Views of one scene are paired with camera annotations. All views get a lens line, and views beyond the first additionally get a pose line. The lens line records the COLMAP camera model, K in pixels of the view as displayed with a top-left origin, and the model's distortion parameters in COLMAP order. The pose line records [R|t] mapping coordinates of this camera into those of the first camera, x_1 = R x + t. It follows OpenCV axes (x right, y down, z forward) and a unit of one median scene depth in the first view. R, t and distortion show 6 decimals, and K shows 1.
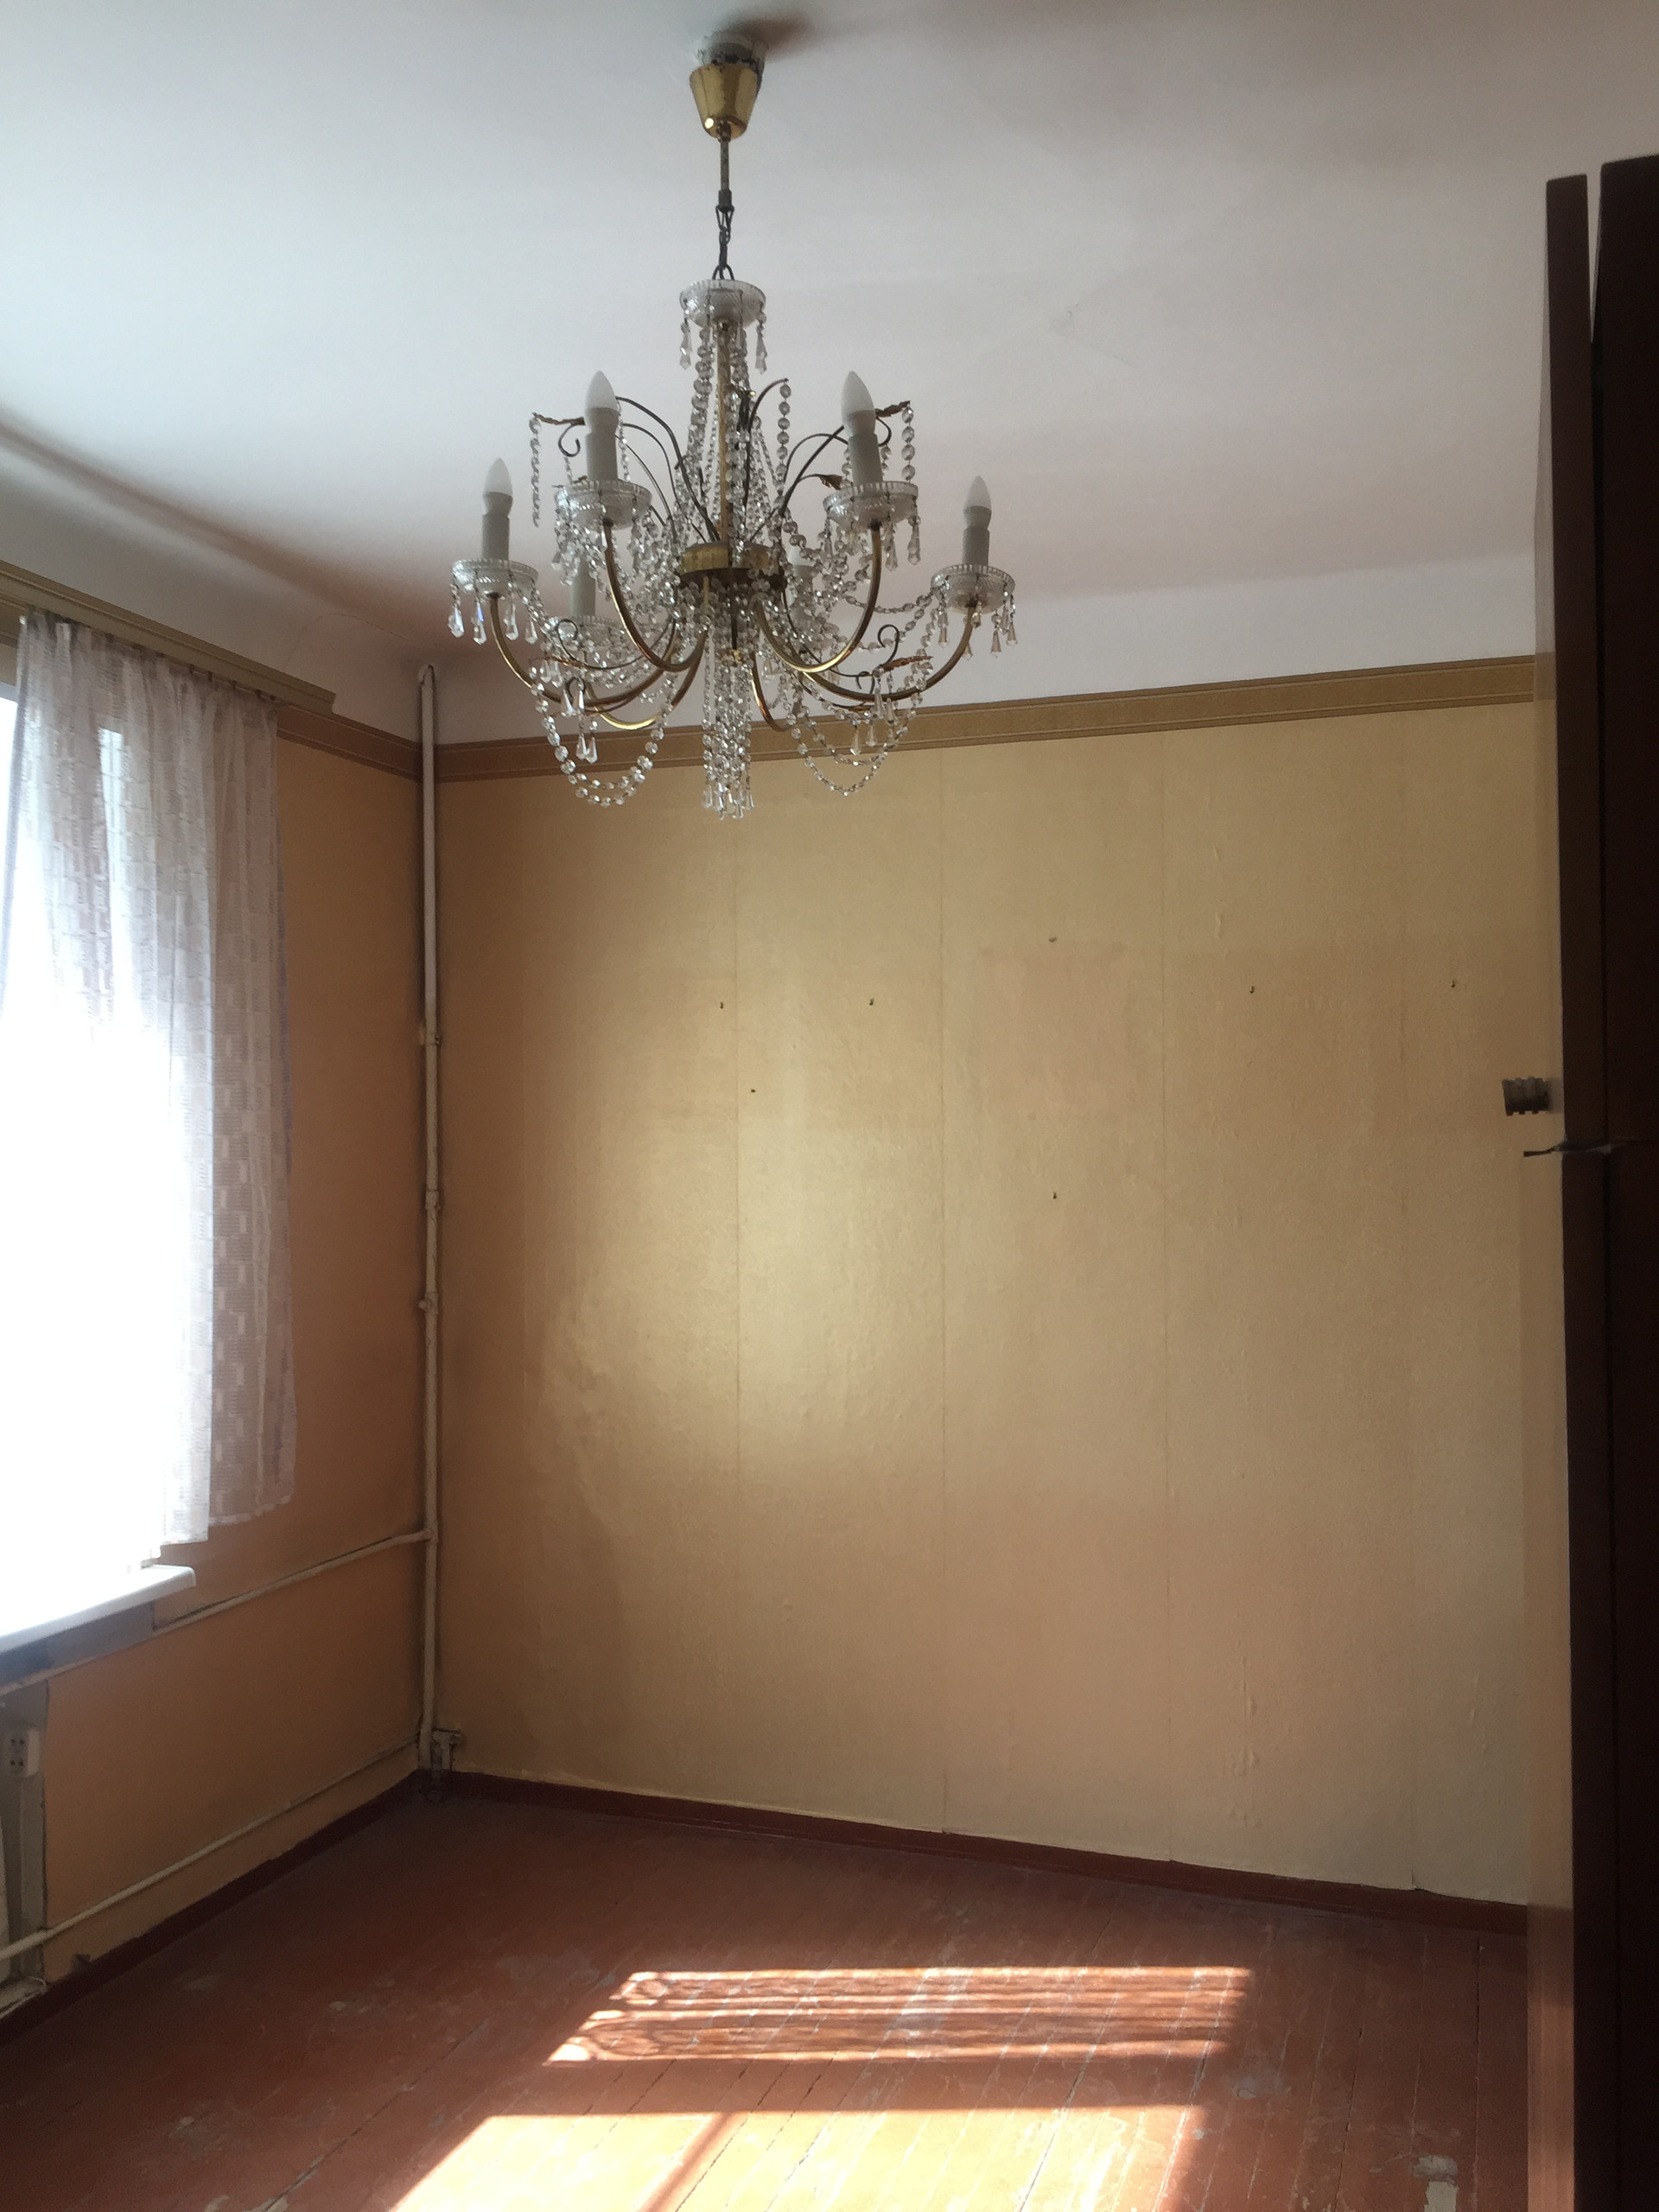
lens RADIAL K [[1977.5, 0, 858.7], [0, 1977.5, 1107.2], [0, 0, 1]] dist [0.113215, -0.058387]
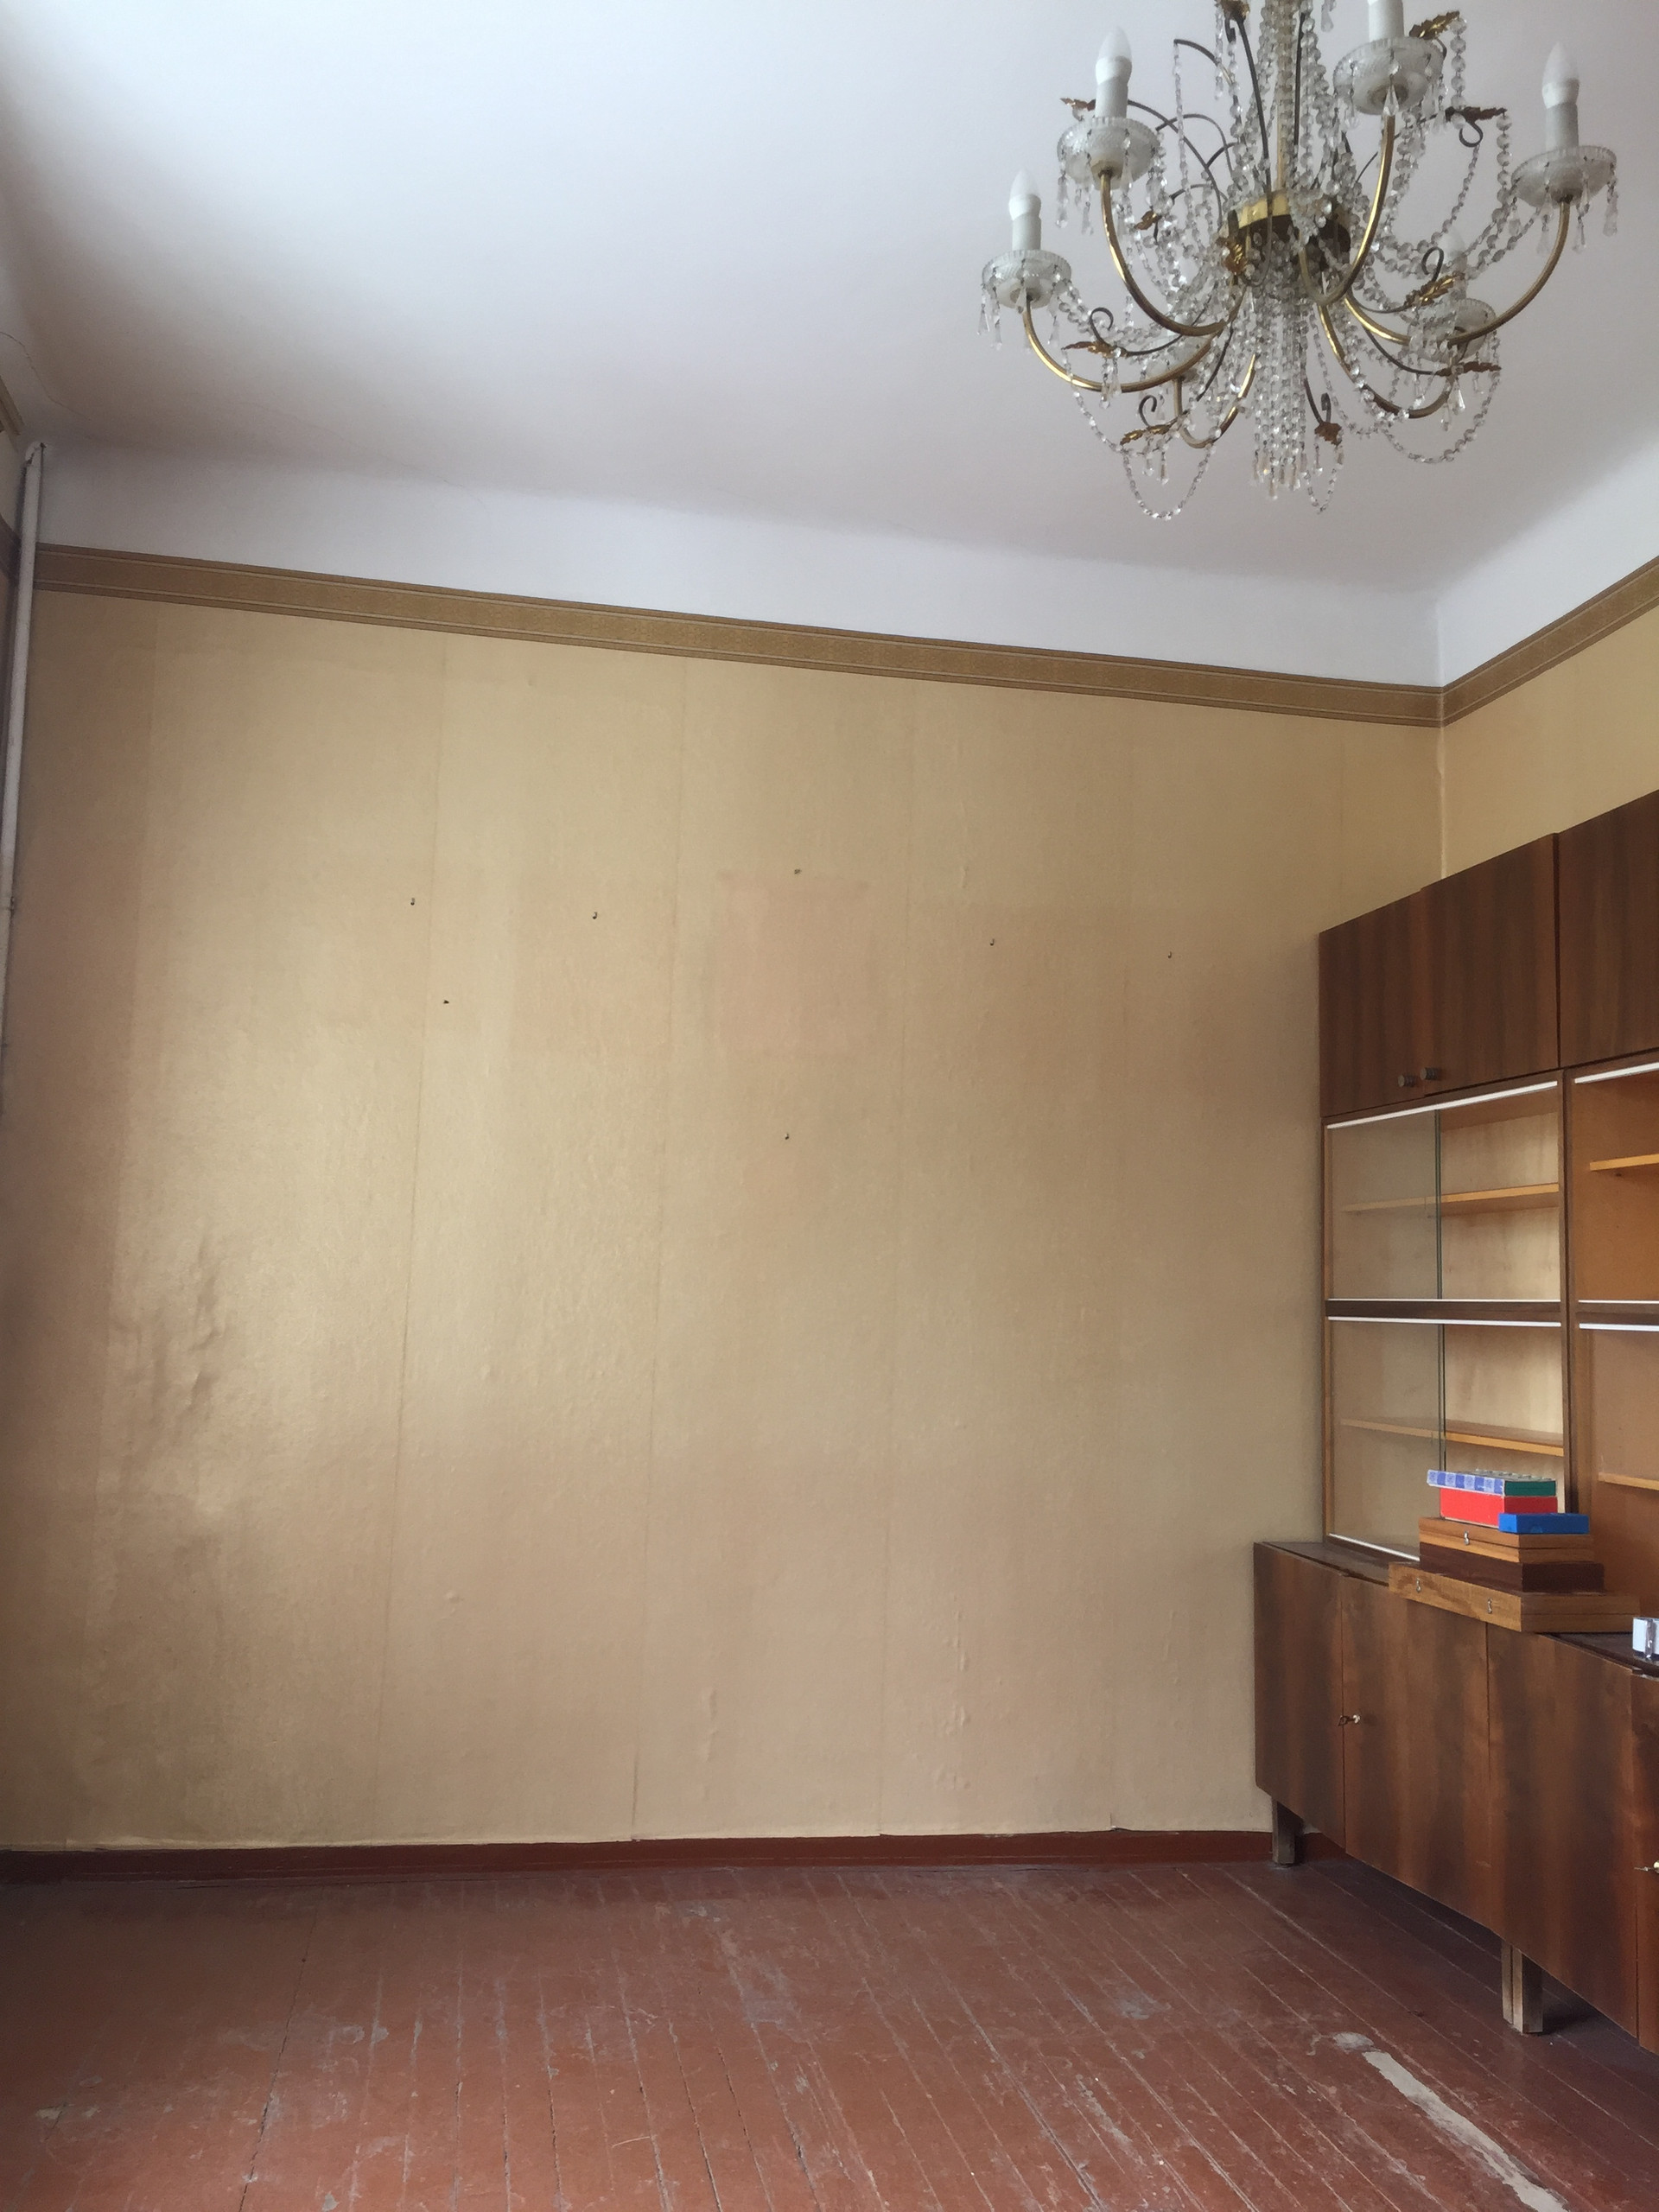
lens RADIAL K [[1977.5, 0, 858.7], [0, 1977.5, 1107.2], [0, 0, 1]] dist [0.113215, -0.058387]
pose [[0.867333, 0.078196, 0.491548, -0.347443], [-0.040953, 0.995445, -0.086095, 0.113490], [-0.496041, 0.054543, 0.866584, 0.163060]]
